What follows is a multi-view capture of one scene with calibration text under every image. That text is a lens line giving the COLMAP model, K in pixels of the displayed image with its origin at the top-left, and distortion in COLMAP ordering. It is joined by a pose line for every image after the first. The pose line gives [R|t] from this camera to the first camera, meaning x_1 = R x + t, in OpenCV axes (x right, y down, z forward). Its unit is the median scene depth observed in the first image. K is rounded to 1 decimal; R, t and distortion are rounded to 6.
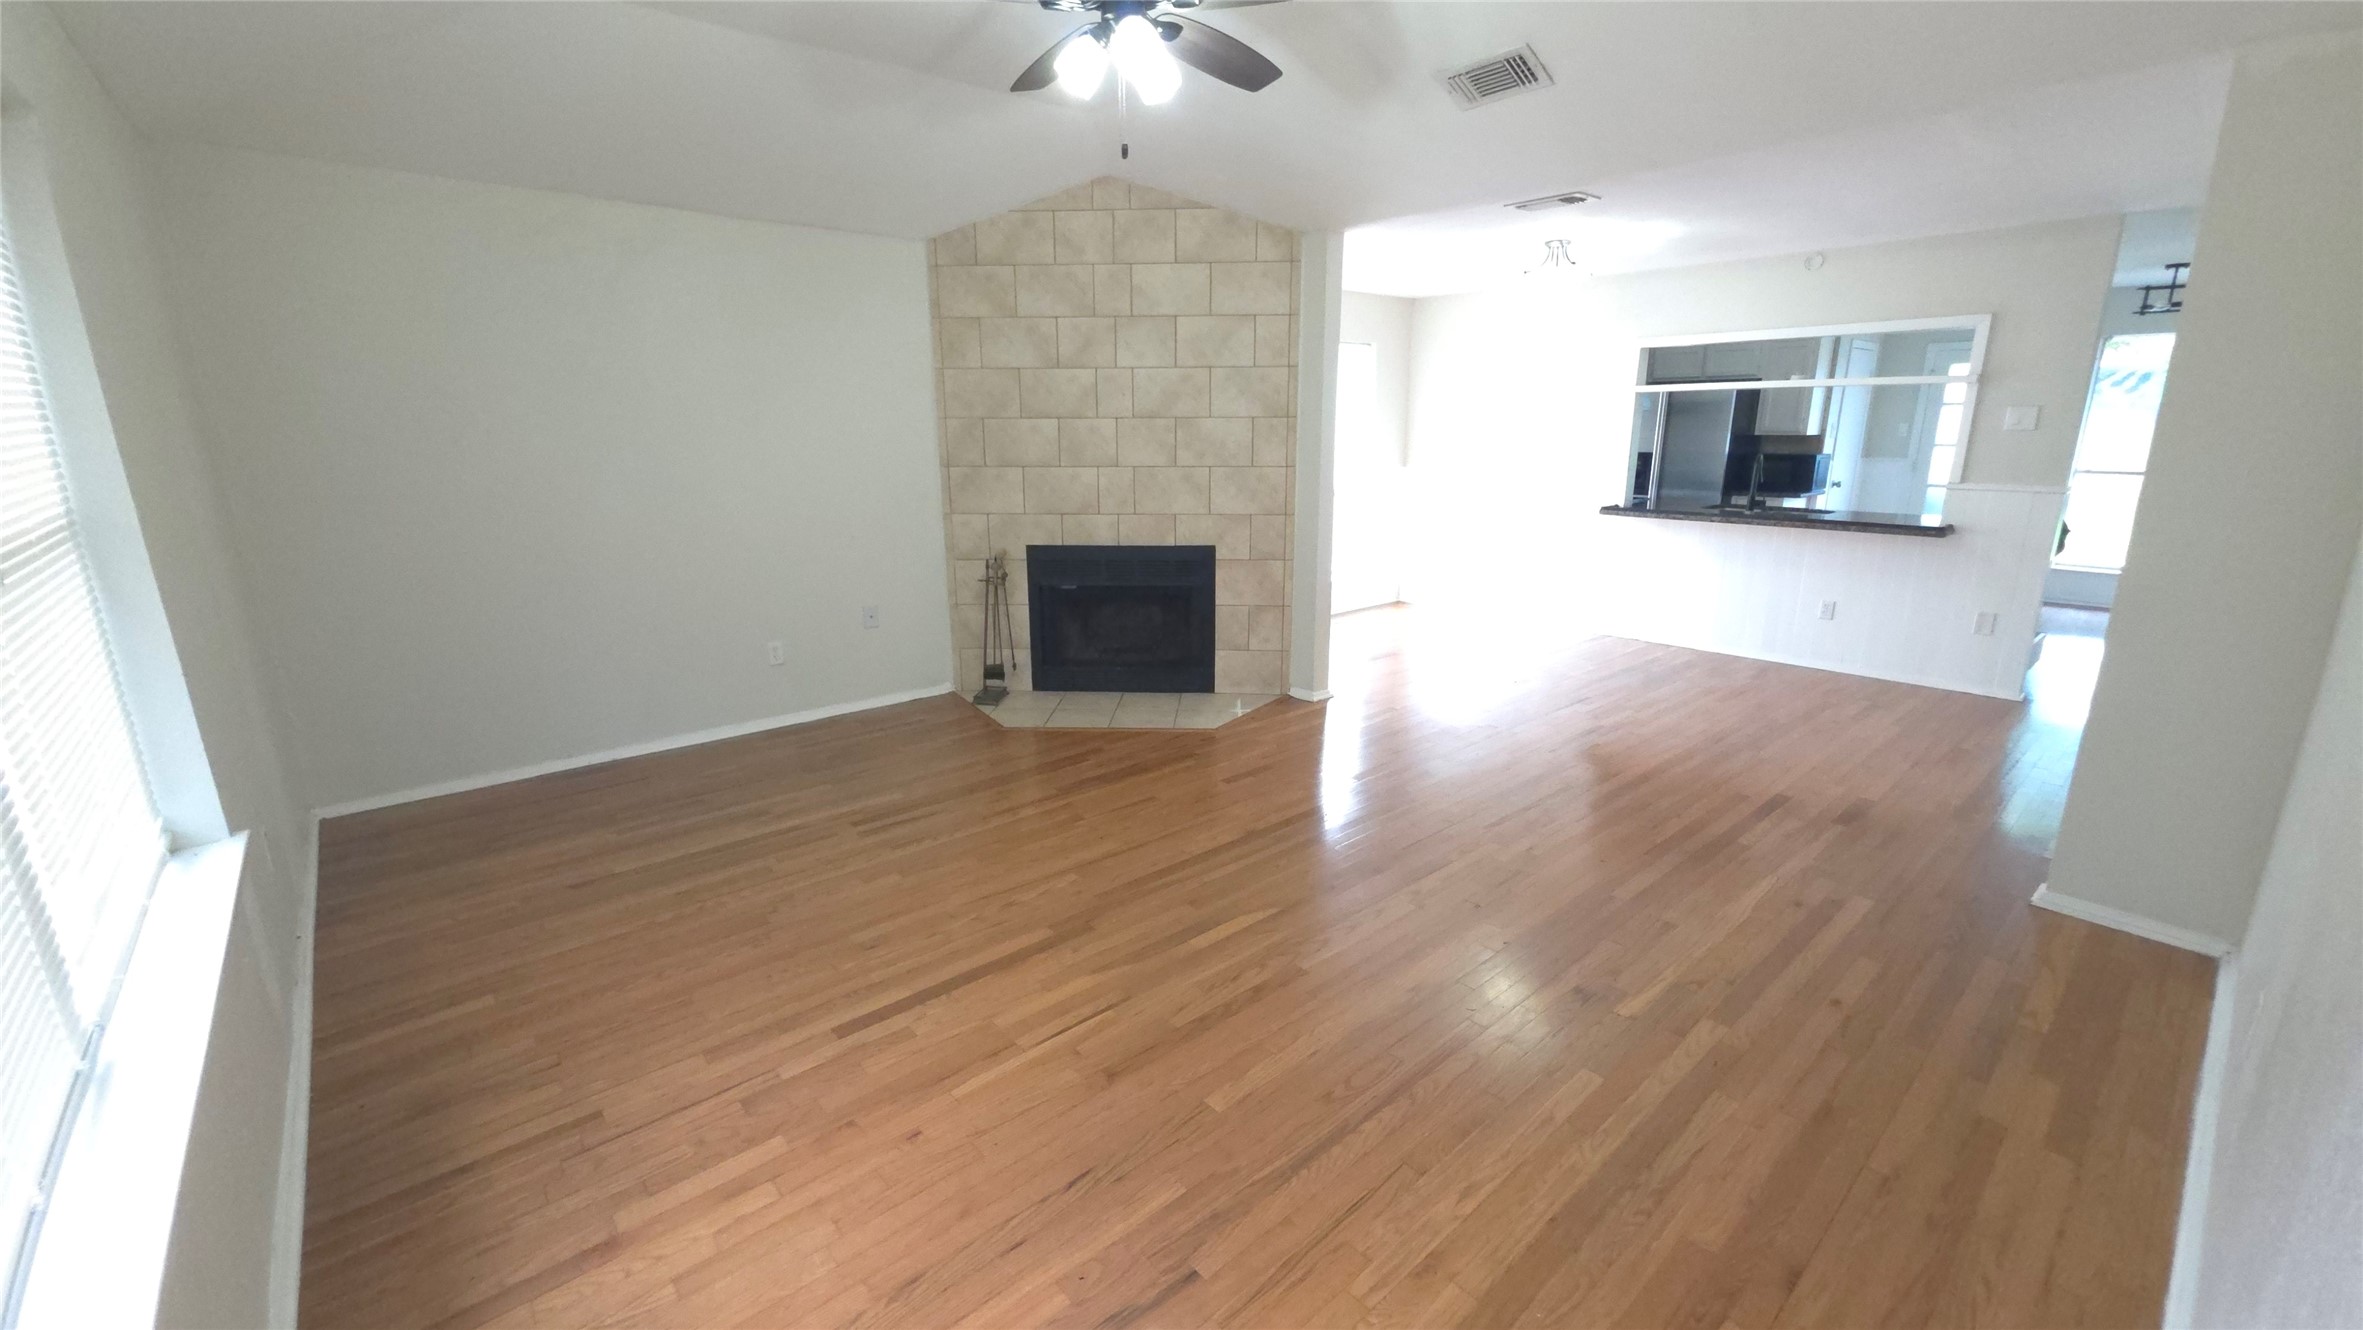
lens RADIAL K [[935.0, 0, 1178.3], [0, 935.0, 654.7], [0, 0, 1]] dist [0.012826, -0.006740]
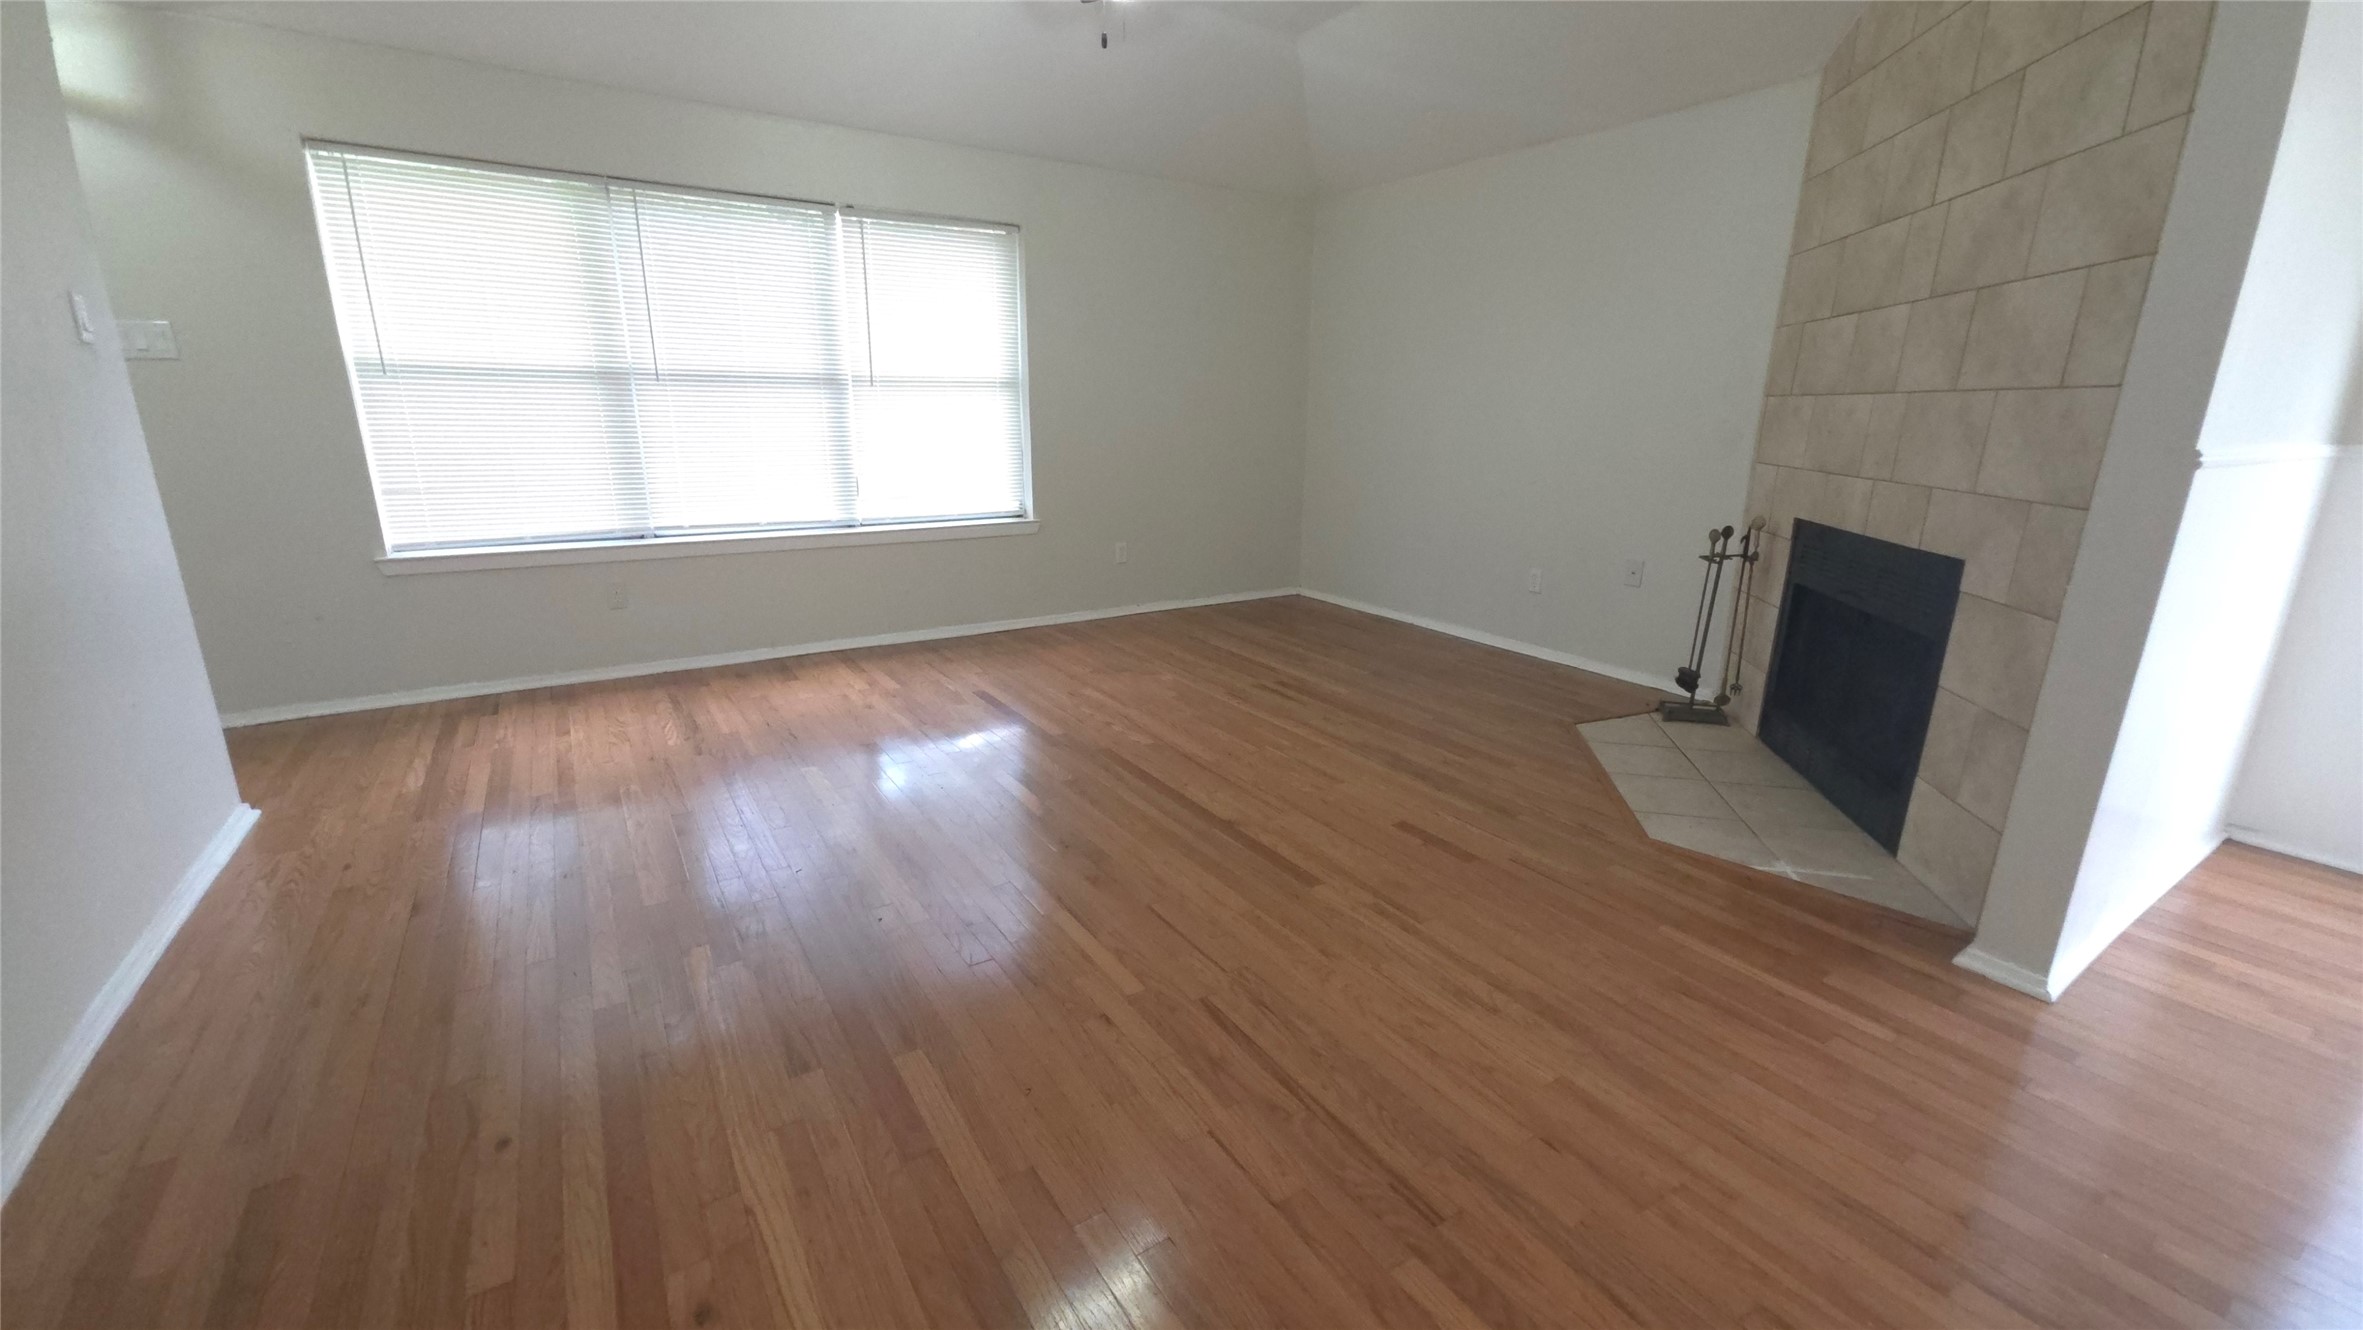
lens RADIAL K [[935.0, 0, 1178.3], [0, 935.0, 654.7], [0, 0, 1]] dist [0.012826, -0.006740]
pose [[-0.135313, 0.257285, -0.956815, 0.753913], [-0.250773, 0.925360, 0.284291, -0.147331], [0.958542, 0.278412, -0.060694, 0.899414]]
